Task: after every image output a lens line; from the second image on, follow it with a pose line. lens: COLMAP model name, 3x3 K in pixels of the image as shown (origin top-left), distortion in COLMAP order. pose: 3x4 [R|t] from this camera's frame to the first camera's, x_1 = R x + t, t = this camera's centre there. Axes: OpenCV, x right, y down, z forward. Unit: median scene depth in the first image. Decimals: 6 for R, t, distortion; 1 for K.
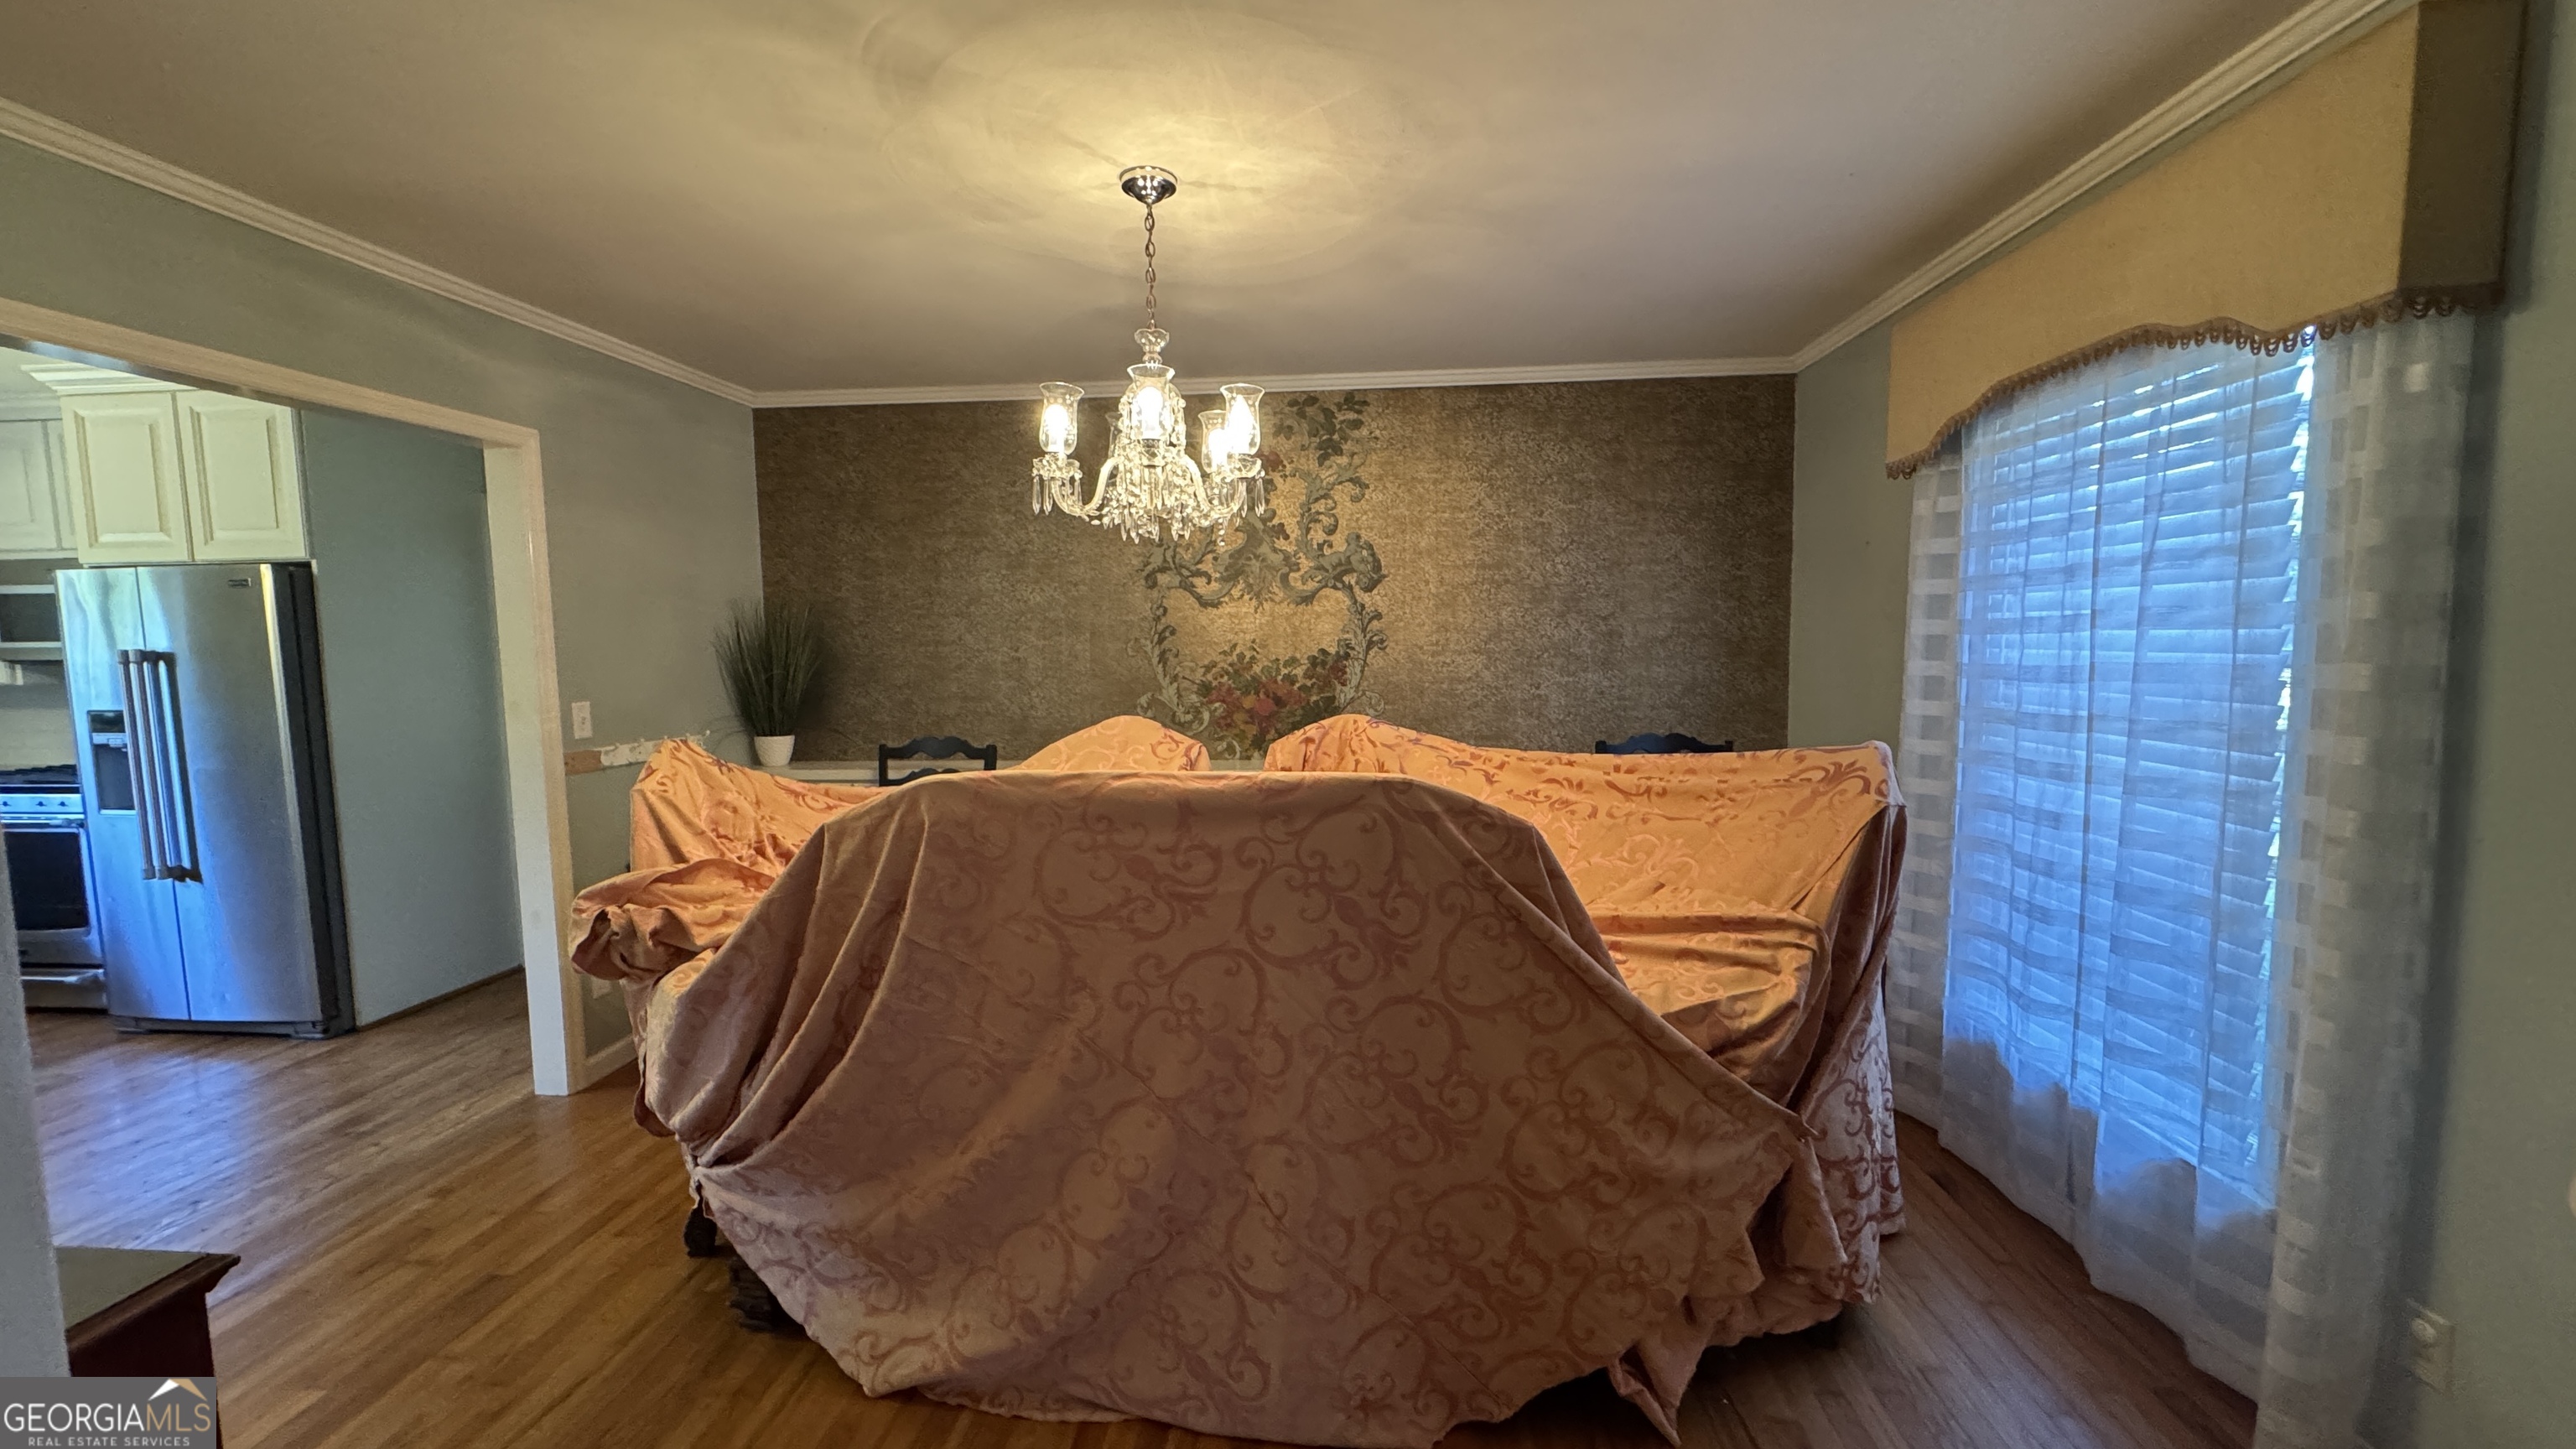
lens RADIAL K [[1014.5, 0, 1288.0], [0, 1014.5, 724.5], [0, 0, 1]] dist [-0.000340, -0.000013]
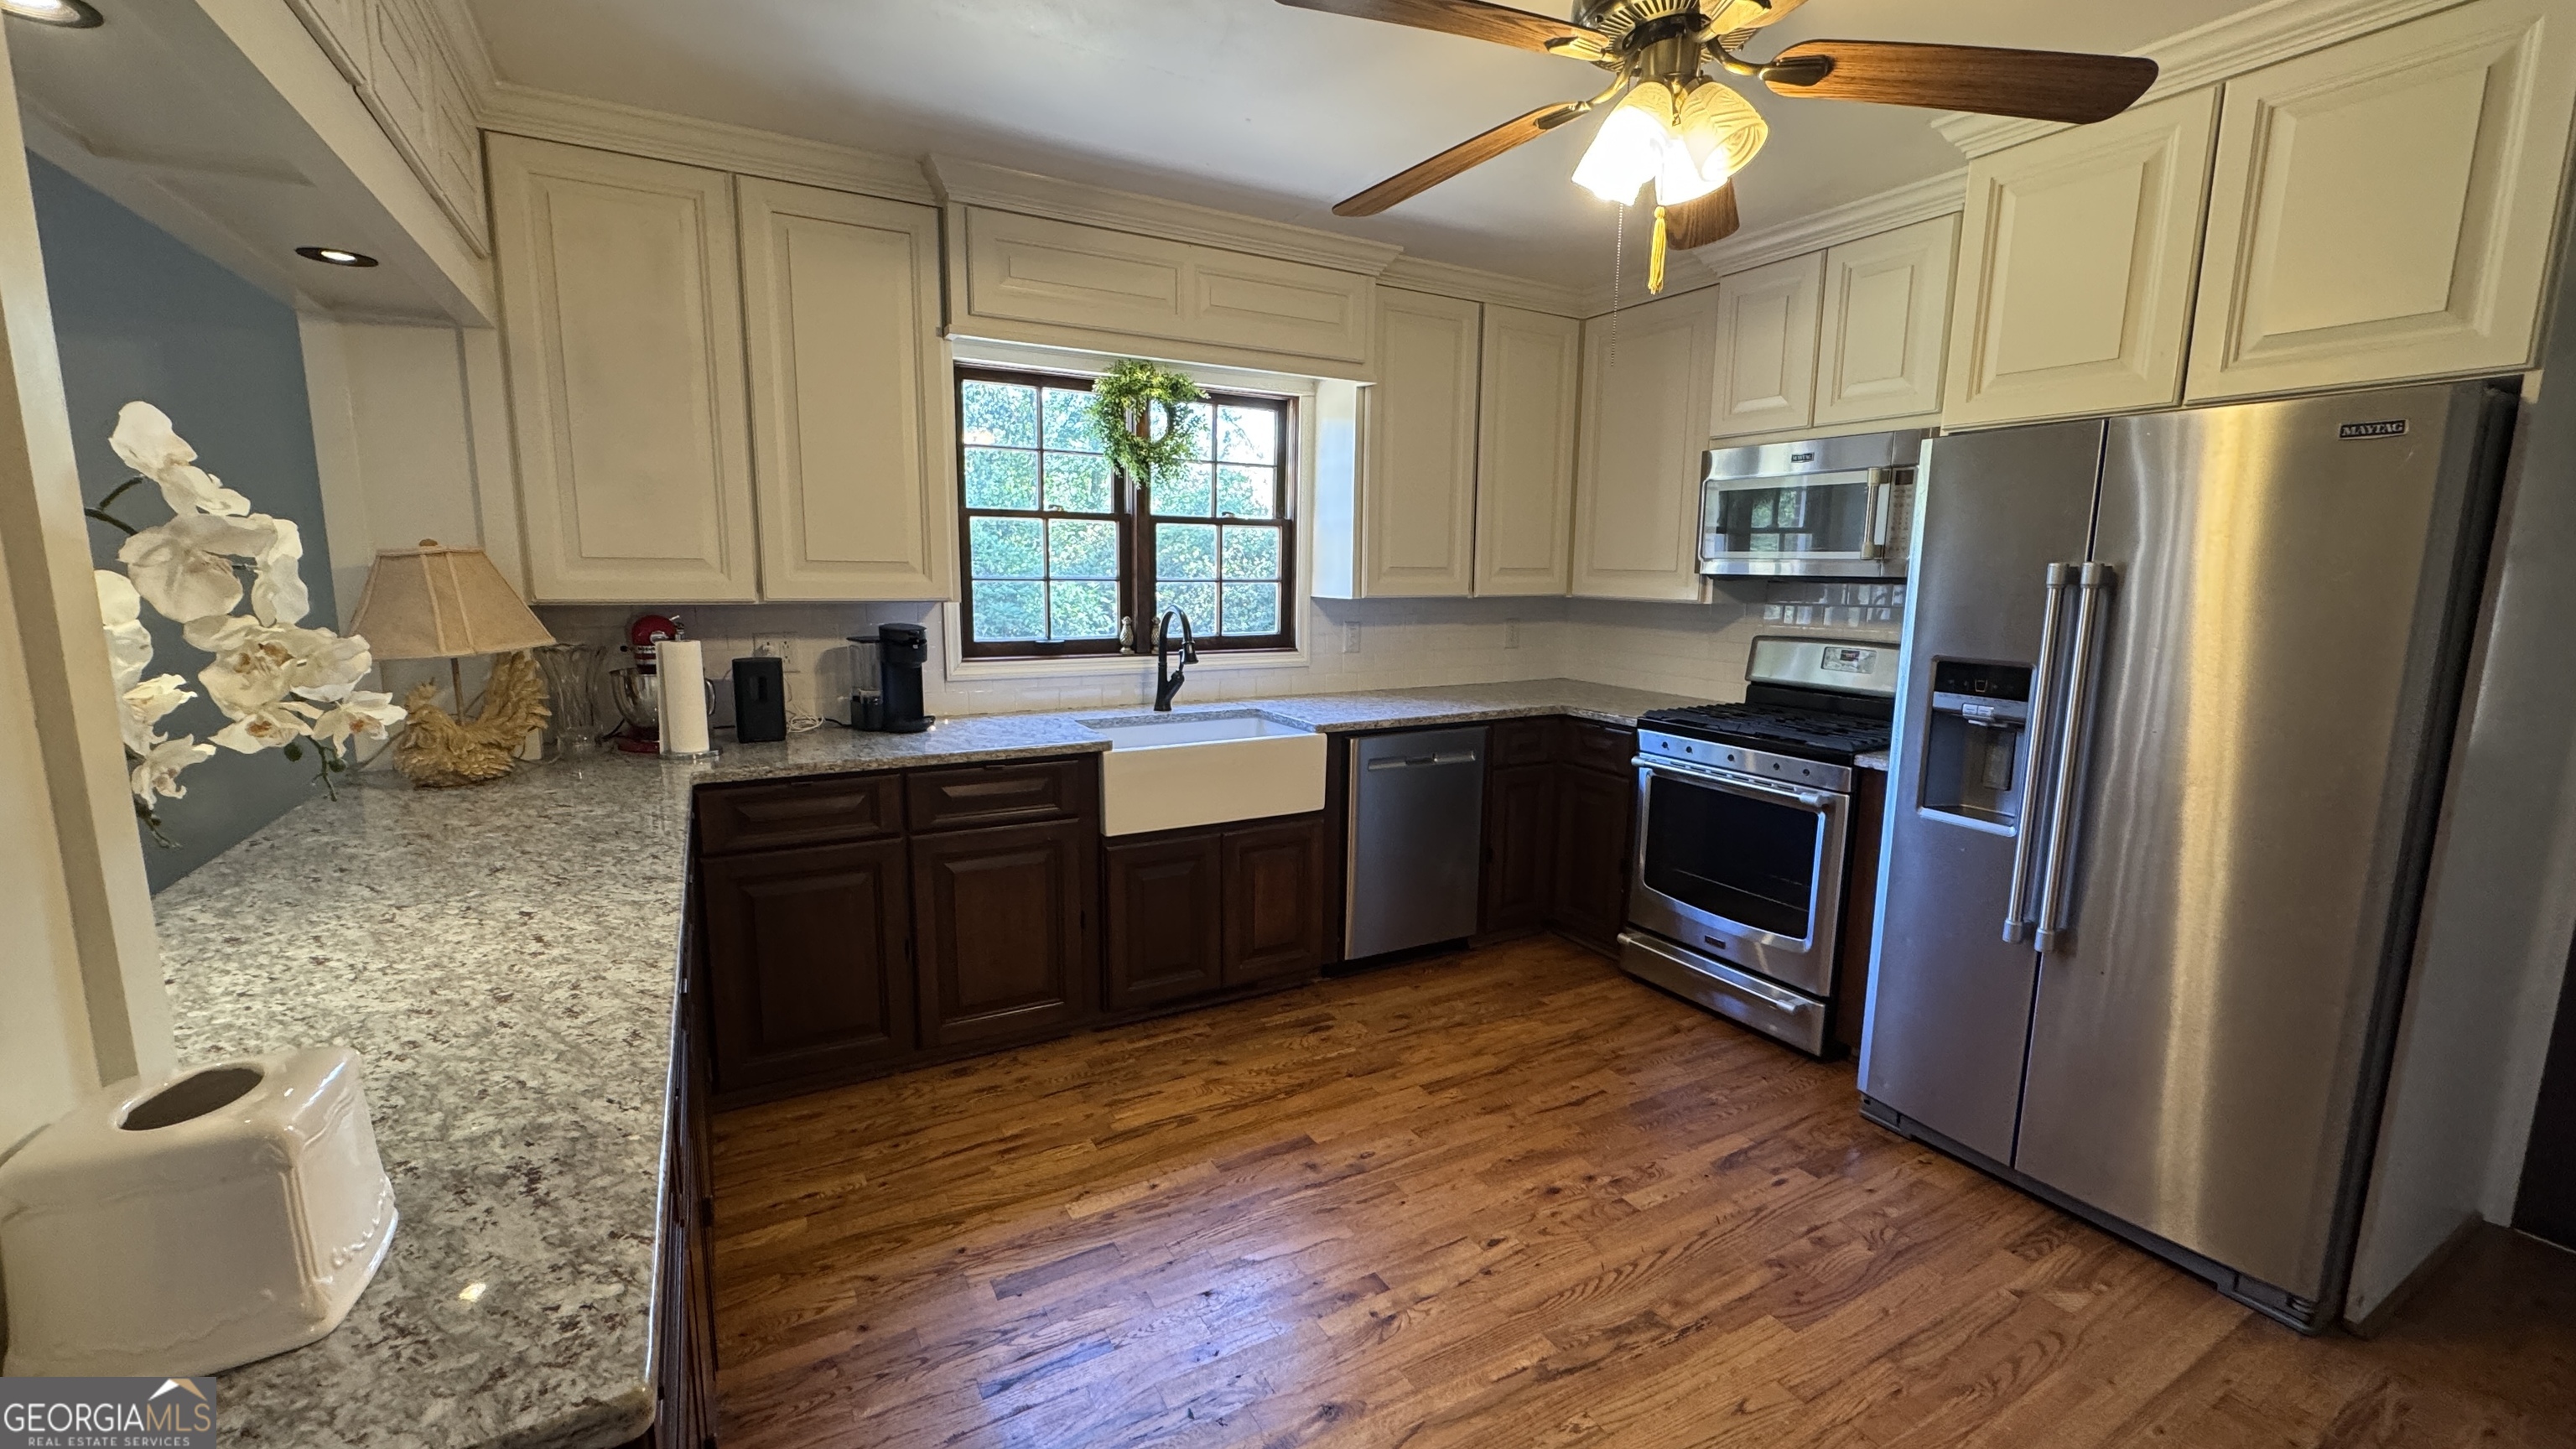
lens RADIAL K [[1014.5, 0, 1288.0], [0, 1014.5, 724.5], [0, 0, 1]] dist [-0.000340, -0.000013]
pose [[0.554622, 0.148013, -0.818832, -0.868621], [-0.087403, 0.988971, 0.119567, -0.012275], [0.827499, 0.005254, 0.561442, 0.287387]]
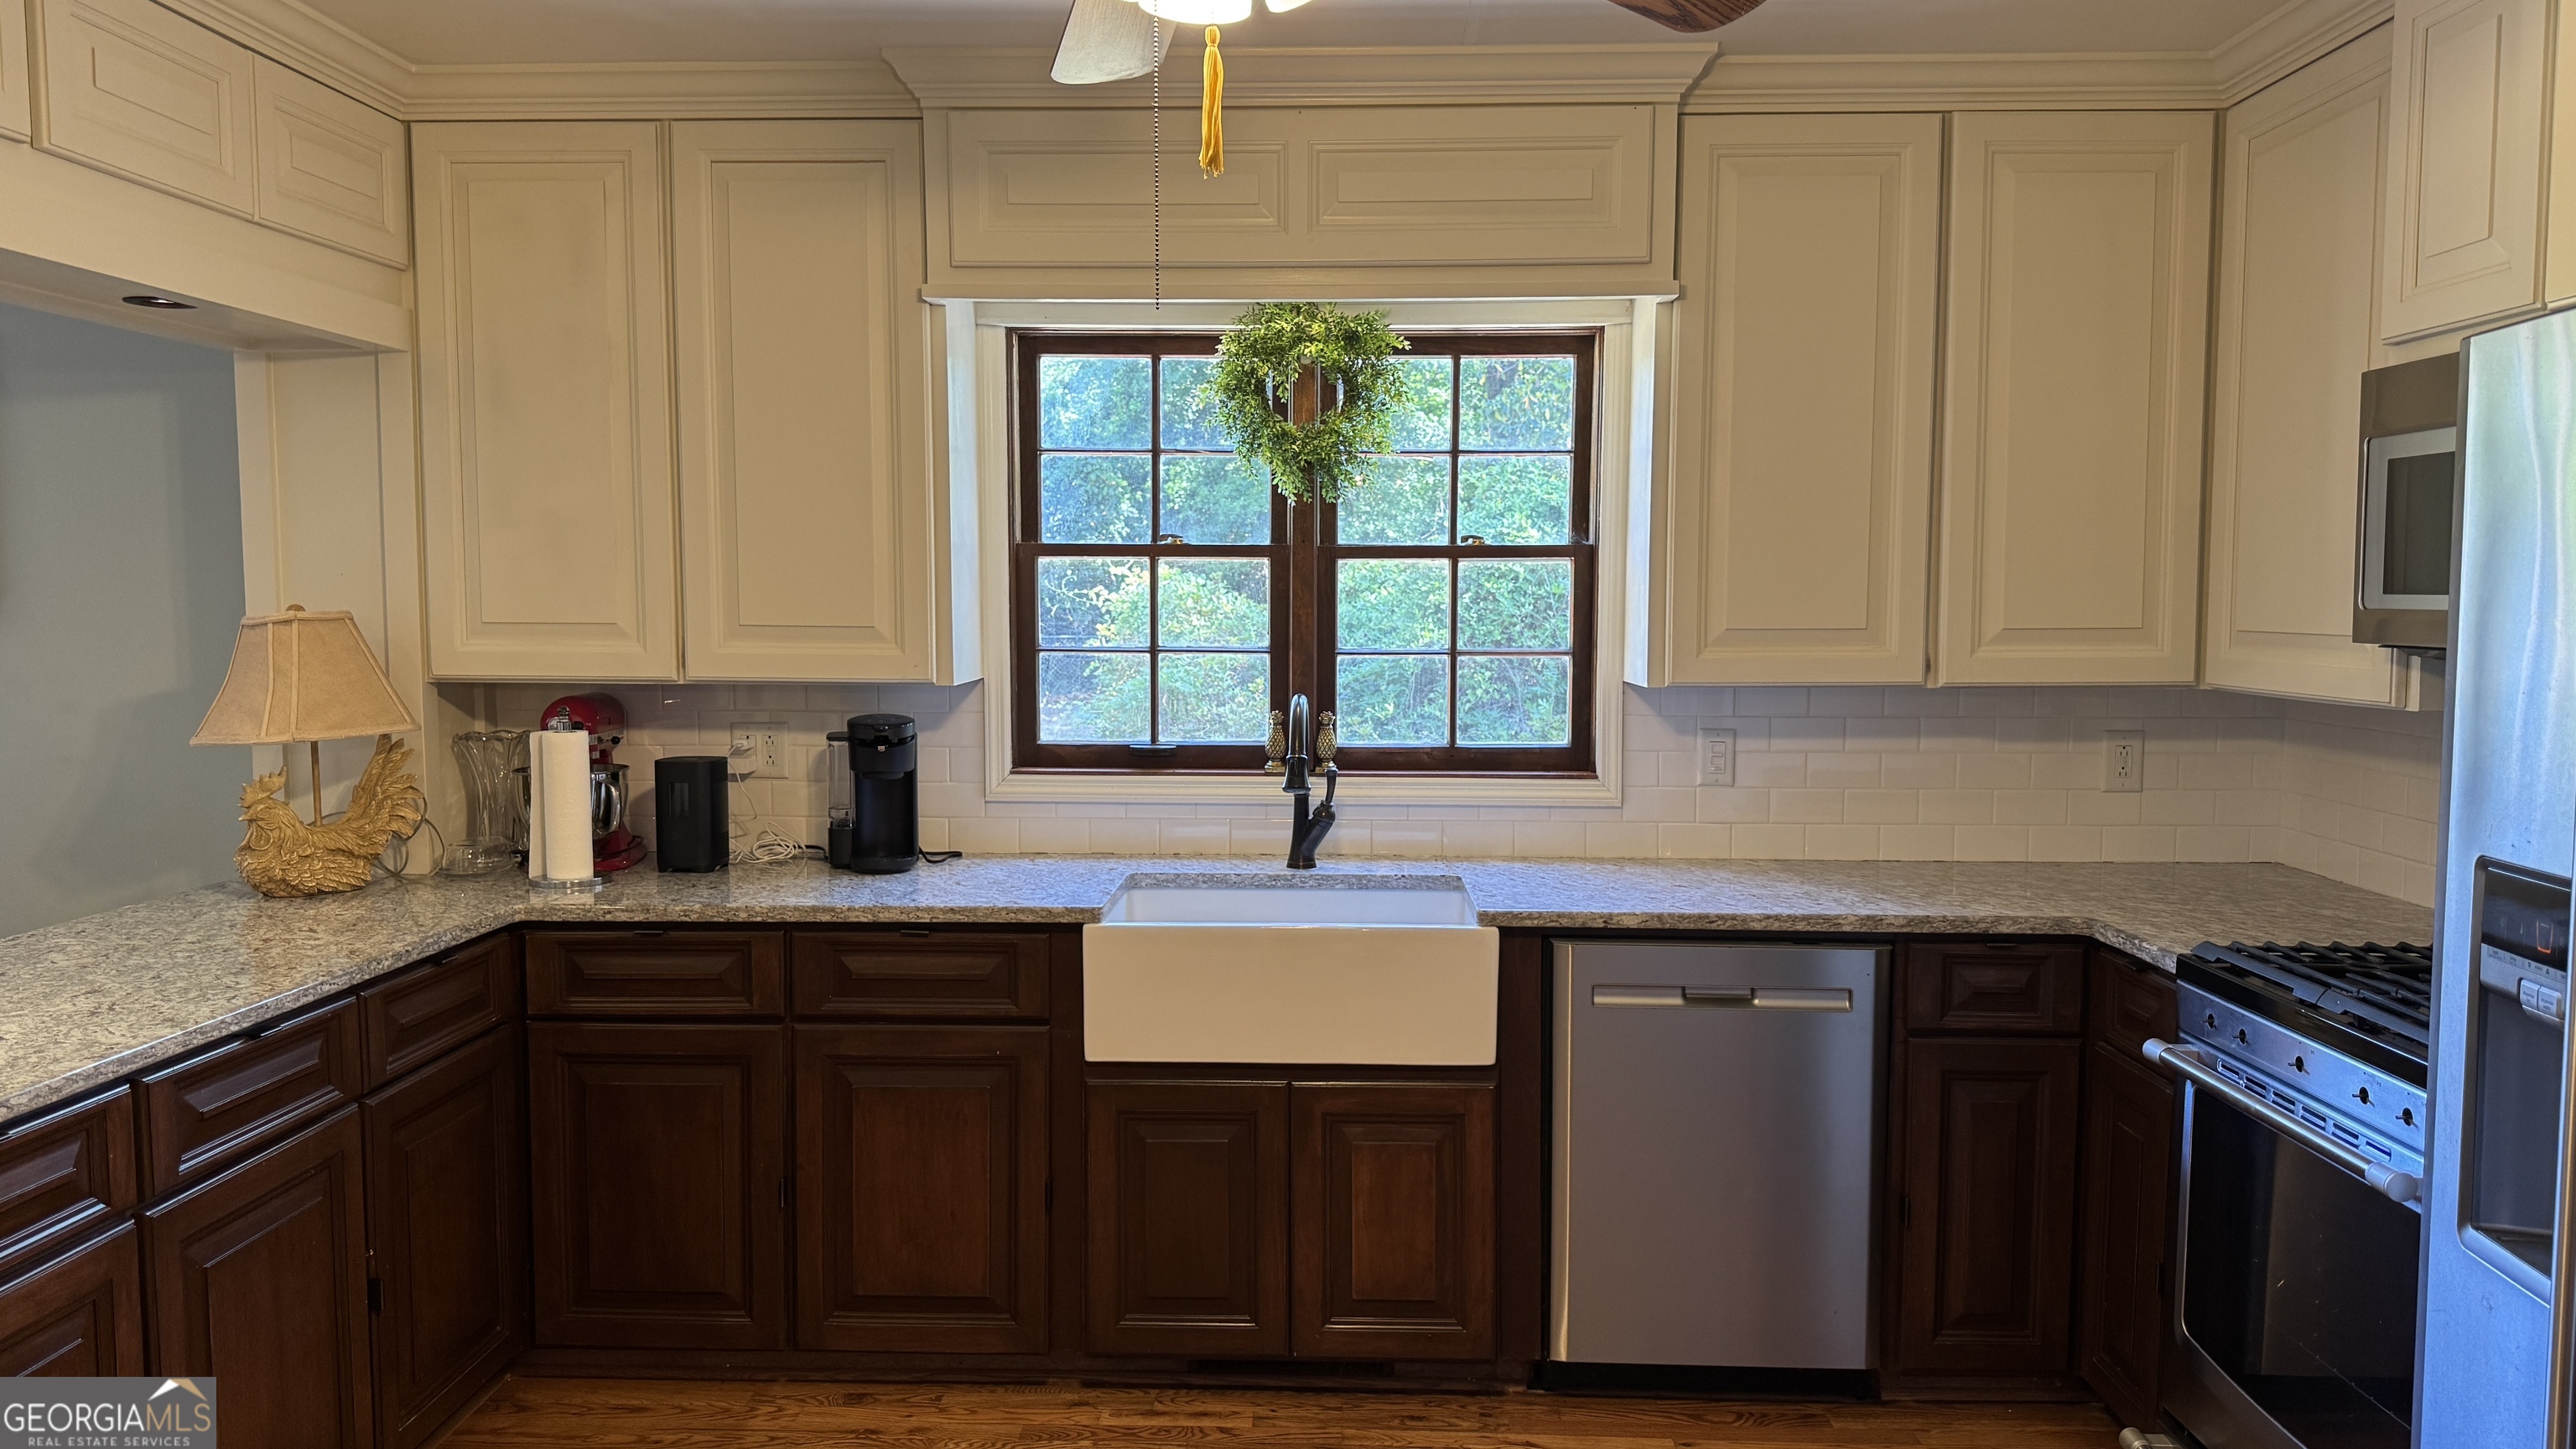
lens RADIAL K [[1784.5, 0, 1289.7], [0, 1784.5, 735.2], [0, 0, 1]] dist [0.132568, -0.221639]
pose [[0.047177, 0.088260, -0.994980, -0.719890], [-0.086842, 0.992680, 0.083939, -0.059014], [0.995104, 0.082446, 0.054497, 0.655694]]
